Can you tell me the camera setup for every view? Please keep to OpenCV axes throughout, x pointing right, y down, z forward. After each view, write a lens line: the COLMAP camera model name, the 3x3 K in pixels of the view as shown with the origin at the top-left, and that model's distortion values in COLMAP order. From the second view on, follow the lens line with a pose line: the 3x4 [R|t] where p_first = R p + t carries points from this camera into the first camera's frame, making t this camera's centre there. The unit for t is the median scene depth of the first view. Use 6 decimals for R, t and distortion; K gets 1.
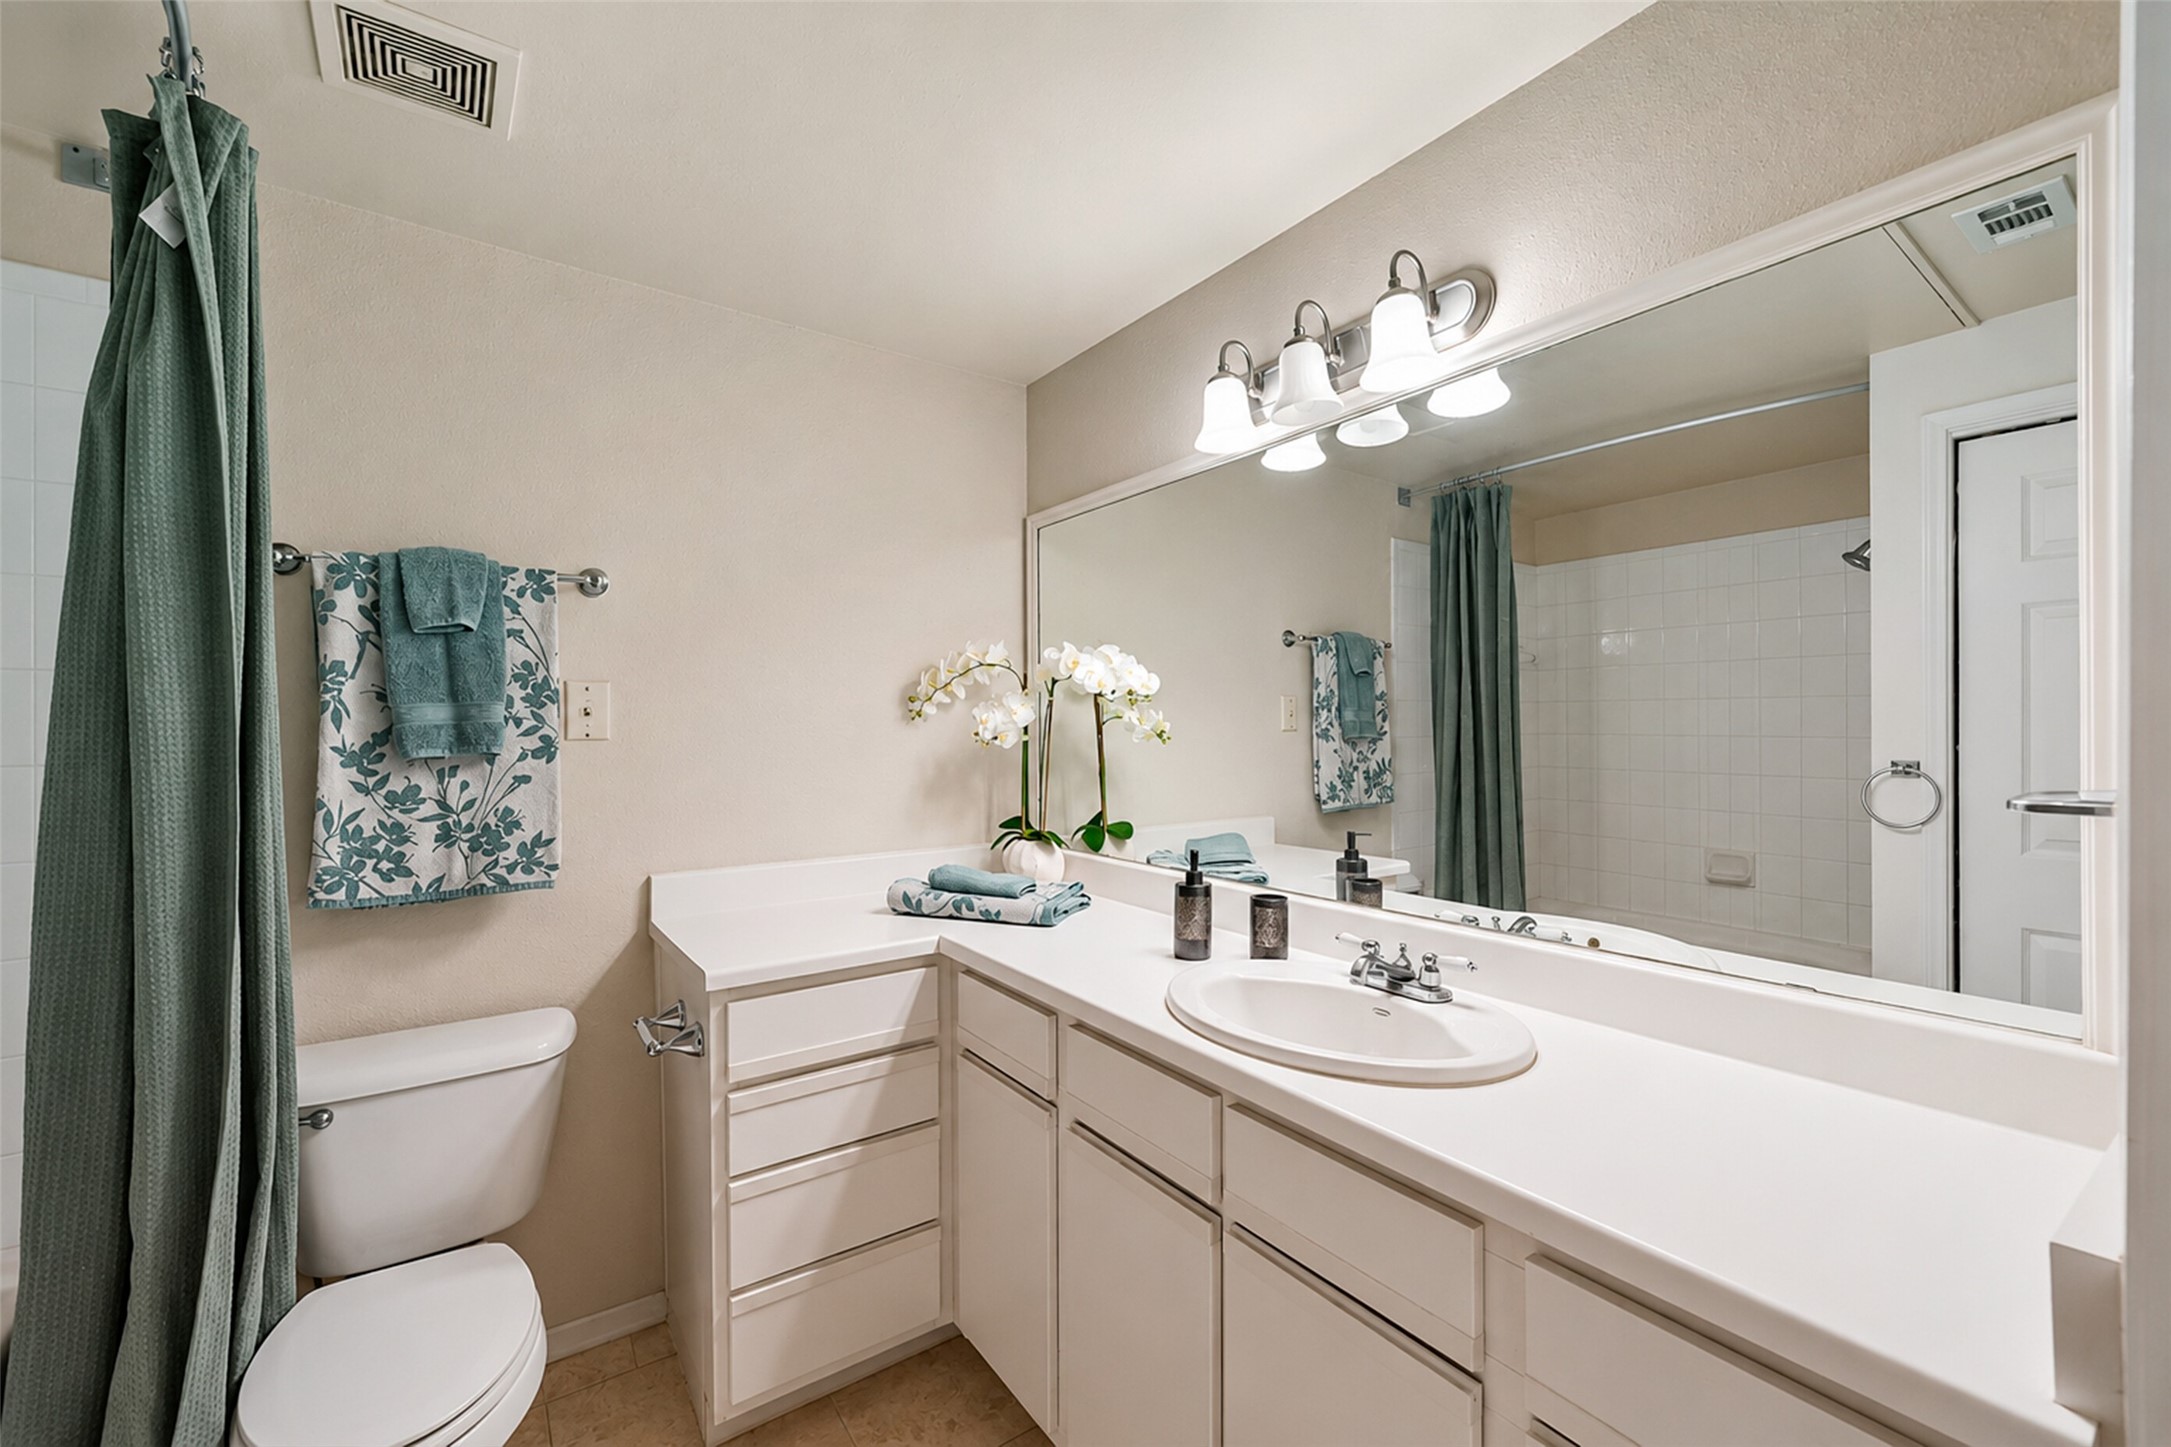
lens RADIAL K [[877.2, 0, 1088.4], [0, 877.2, 726.7], [0, 0, 1]] dist [0.016783, -0.000042]
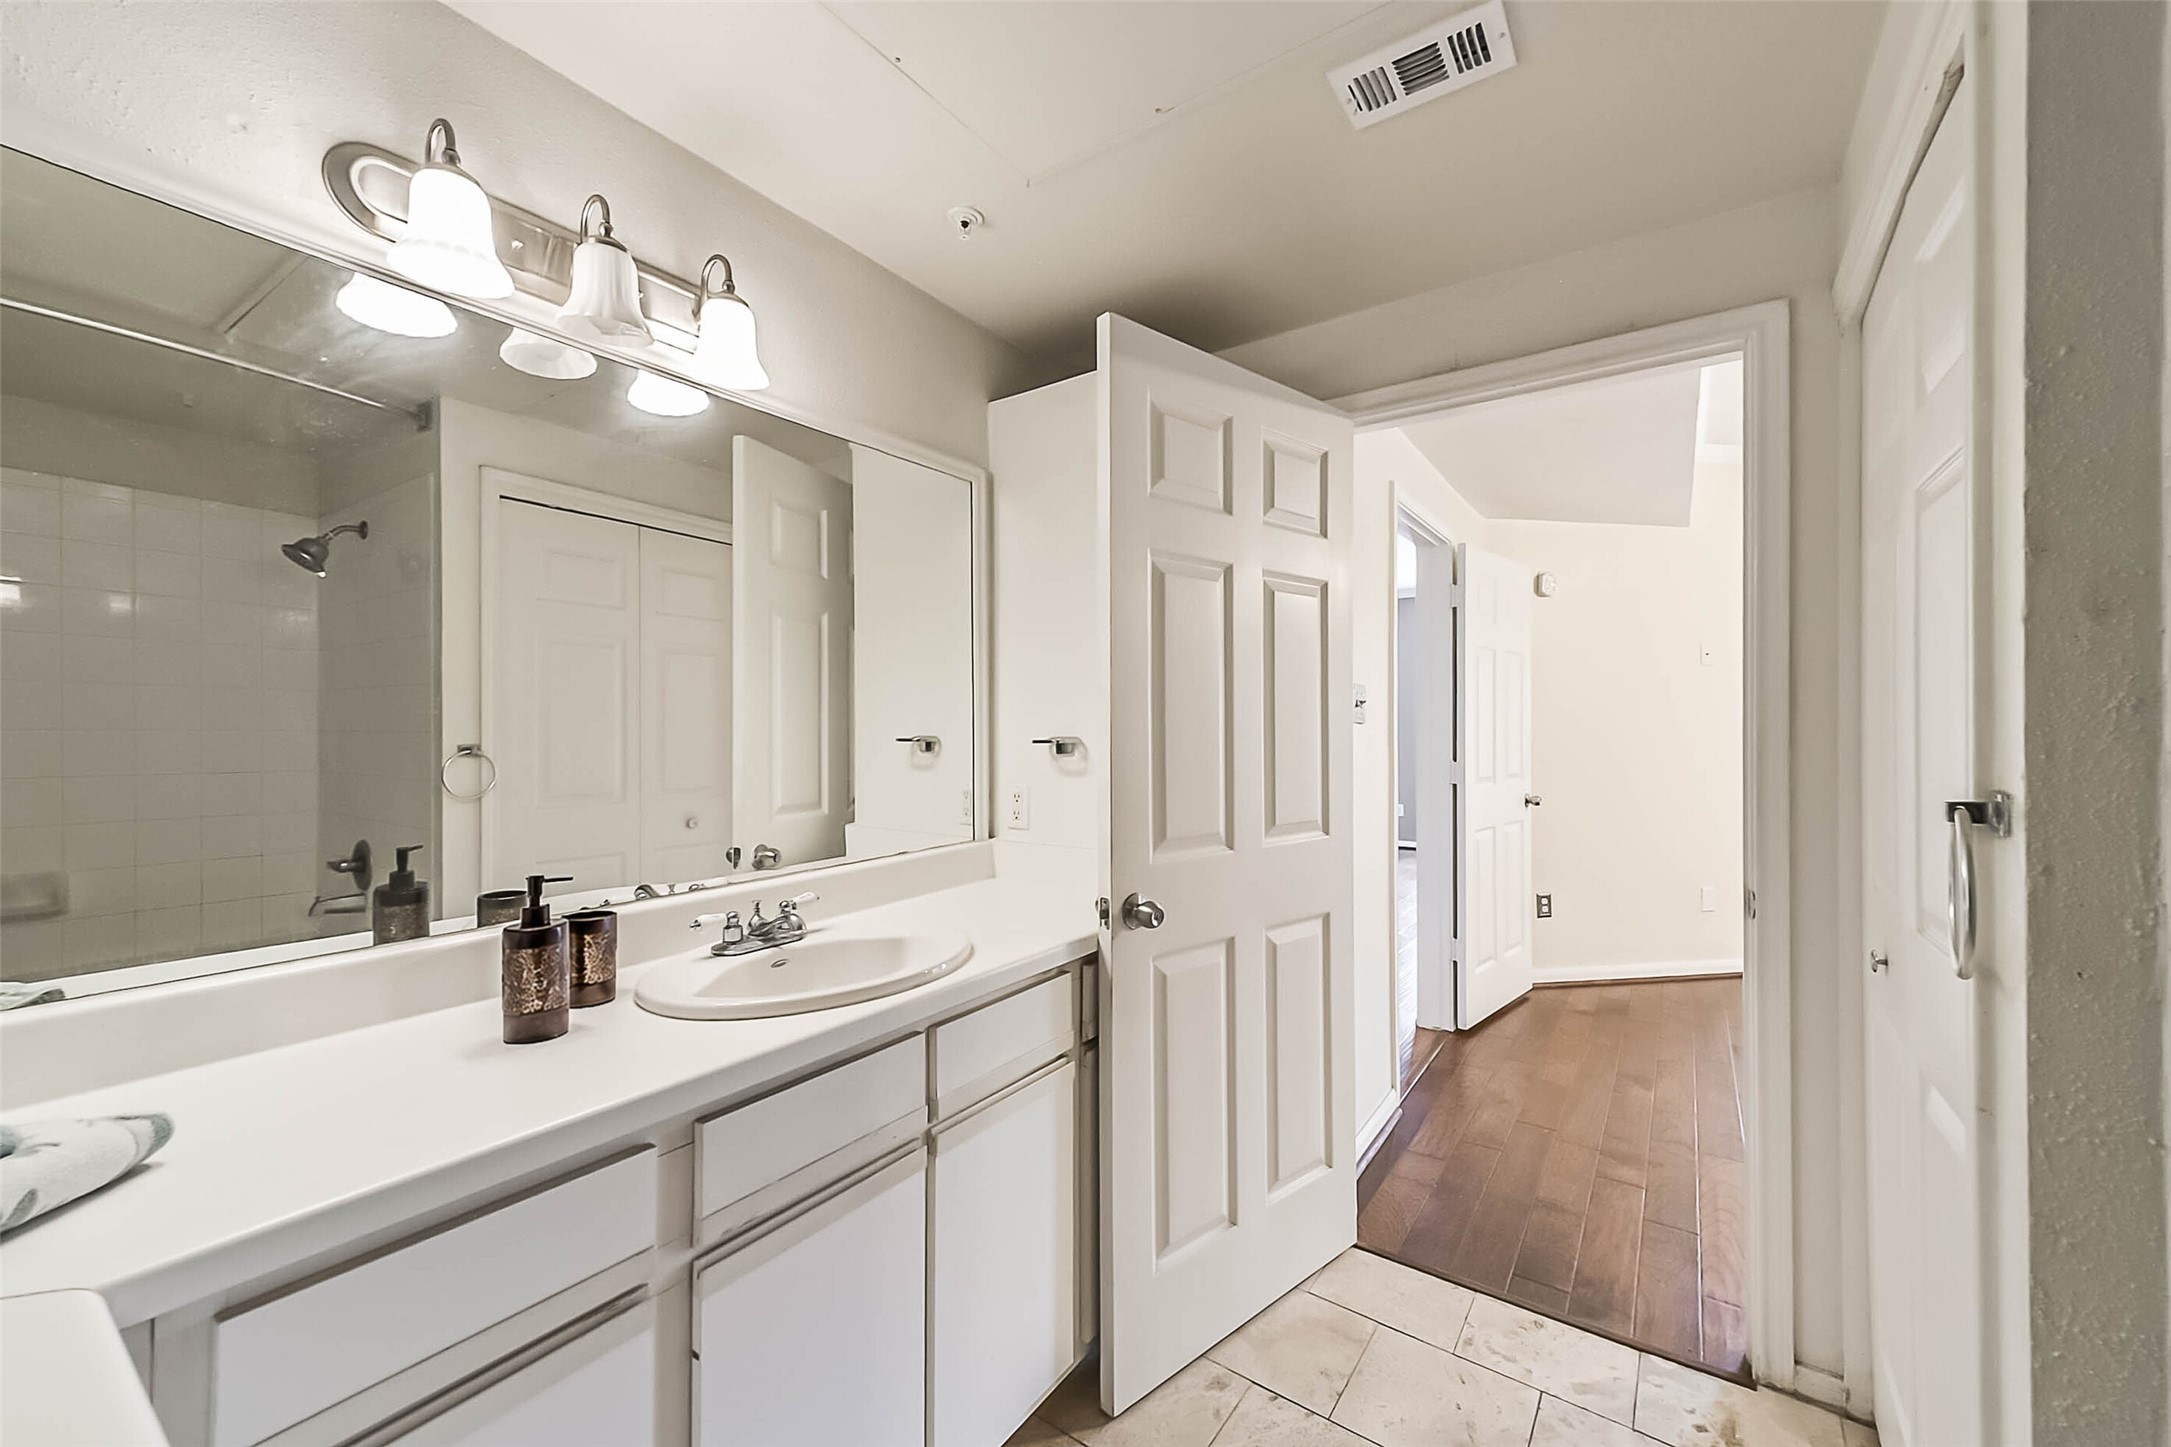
lens RADIAL K [[867.2, 0, 1092.3], [0, 867.2, 719.7], [0, 0, 1]] dist [-0.006834, 0.000082]
pose [[-0.301822, 0.008321, 0.953328, -0.627951], [0.003738, 0.999965, -0.007544, 0.023553], [-0.953357, 0.001287, -0.301843, 0.737952]]
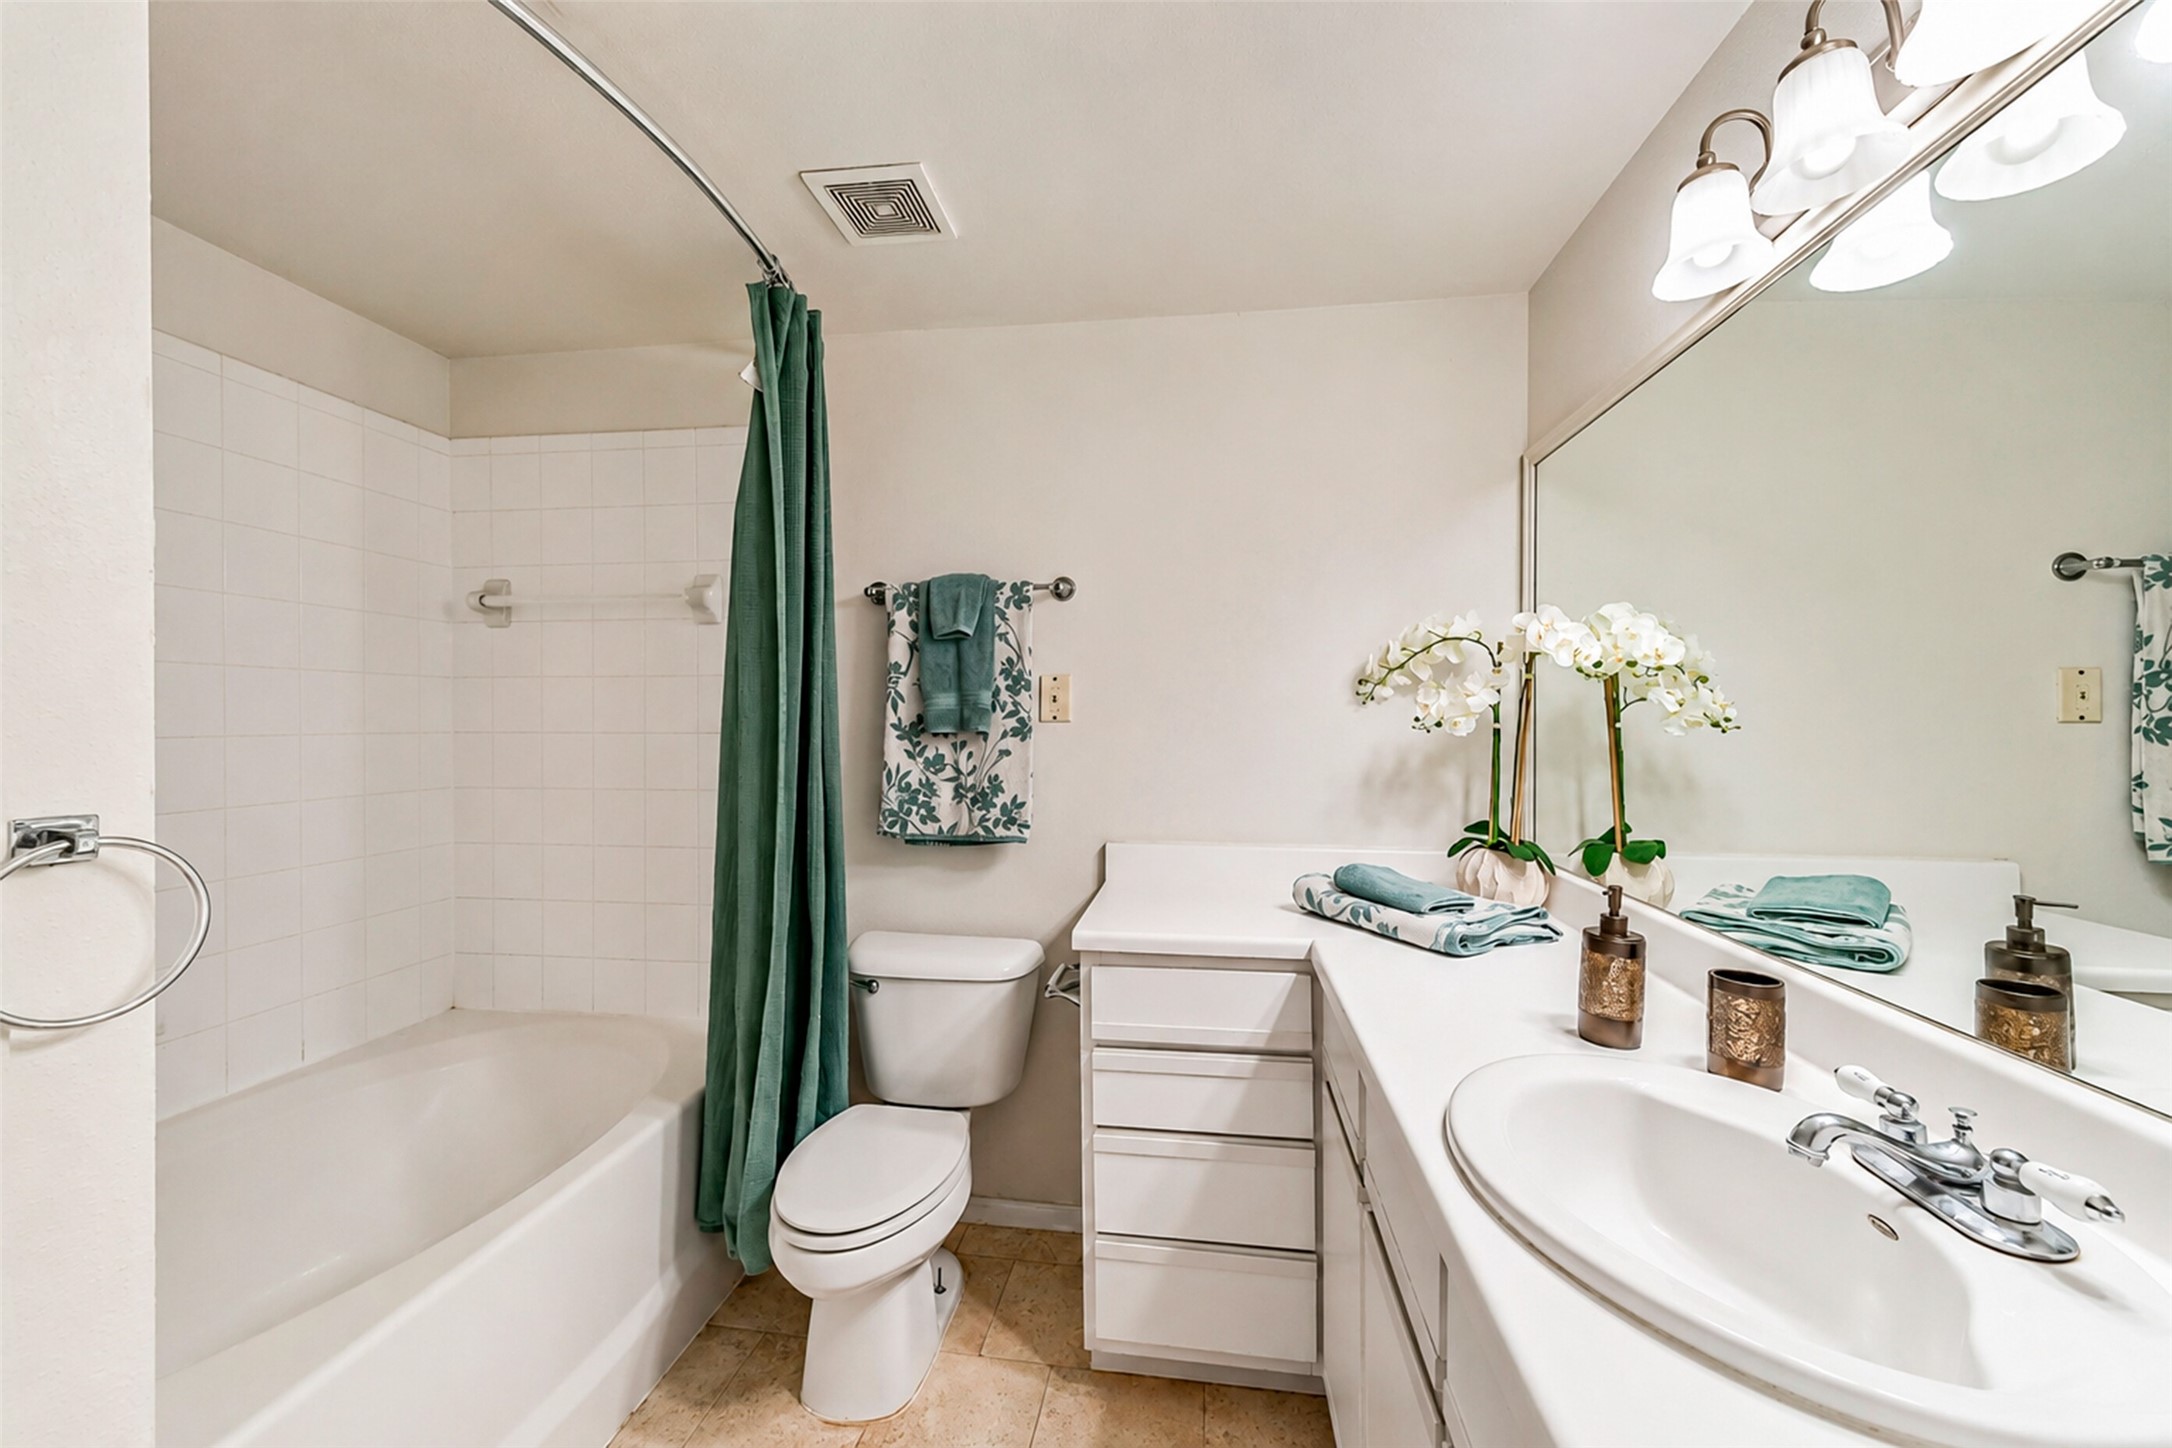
lens RADIAL K [[841.5, 0, 1092.6], [0, 841.5, 728.9], [0, 0, 1]] dist [0.032178, -0.007954]
pose [[0.731495, 0.013653, -0.681710, 0.261052], [-0.005341, 0.999884, 0.014294, 0.008297], [0.681826, -0.006815, 0.731483, 0.216083]]
